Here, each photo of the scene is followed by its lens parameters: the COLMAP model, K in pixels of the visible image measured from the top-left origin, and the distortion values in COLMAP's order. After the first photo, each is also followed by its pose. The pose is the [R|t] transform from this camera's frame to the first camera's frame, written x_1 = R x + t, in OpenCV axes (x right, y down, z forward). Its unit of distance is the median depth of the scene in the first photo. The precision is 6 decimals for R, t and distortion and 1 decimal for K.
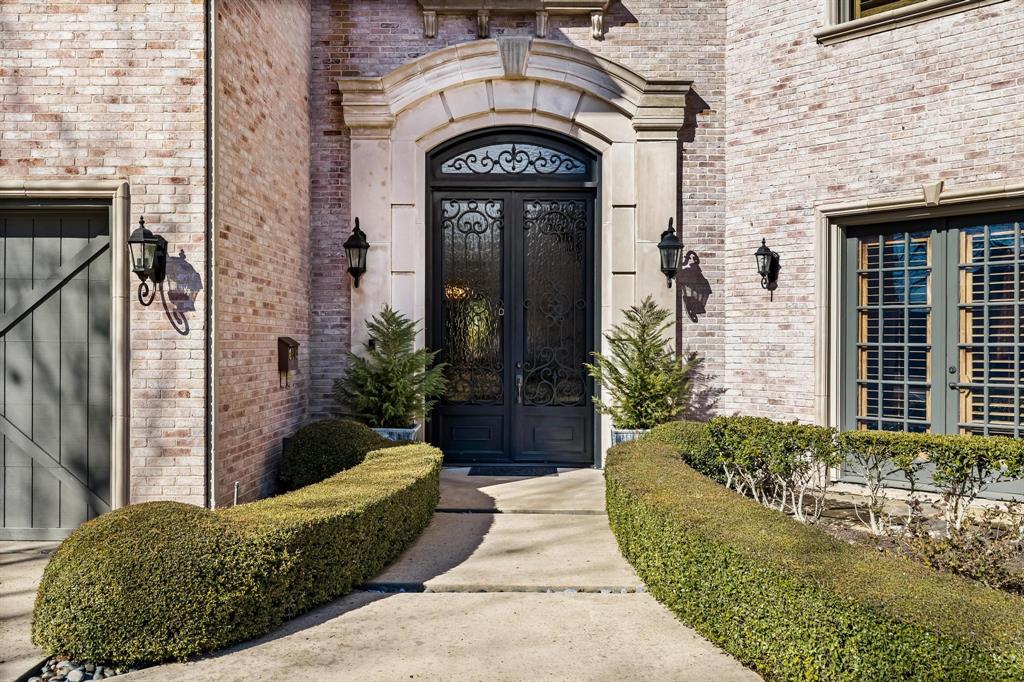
lens RADIAL K [[897.0, 0, 512.5], [0, 897.0, 344.0], [0, 0, 1]] dist [-0.010193, -0.002567]
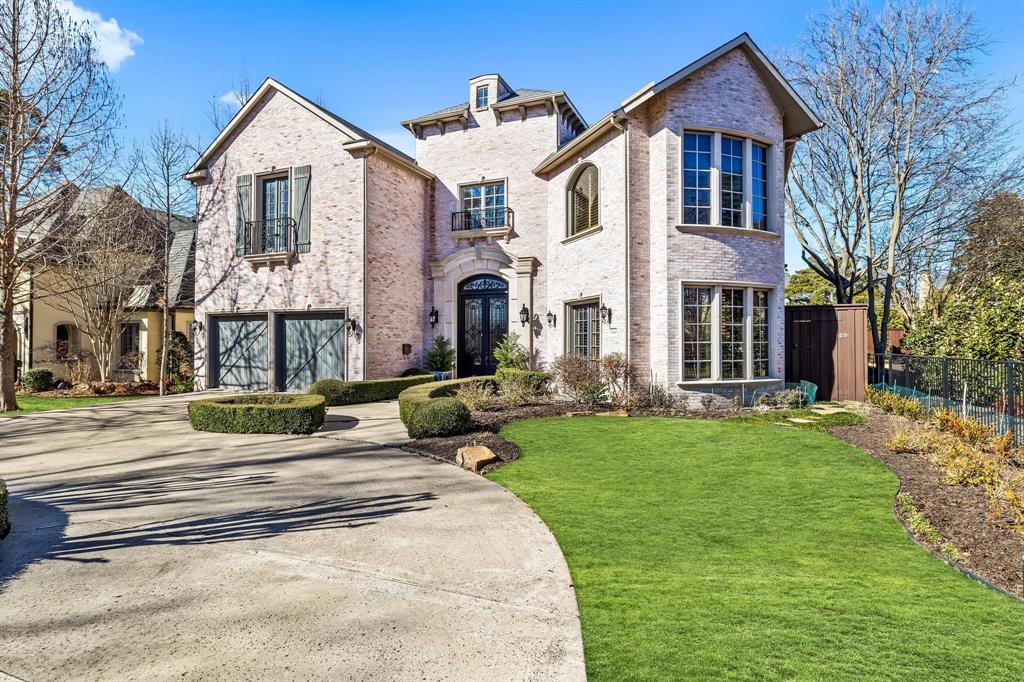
lens RADIAL K [[550.4, 0, 511.4], [0, 550.4, 338.5], [0, 0, 1]] dist [-0.020773, -0.000473]
pose [[0.916646, -0.003308, -0.399686, 0.848946], [-0.000586, 0.999954, -0.009619, -0.006631], [0.399699, 0.009052, 0.916602, -0.676951]]
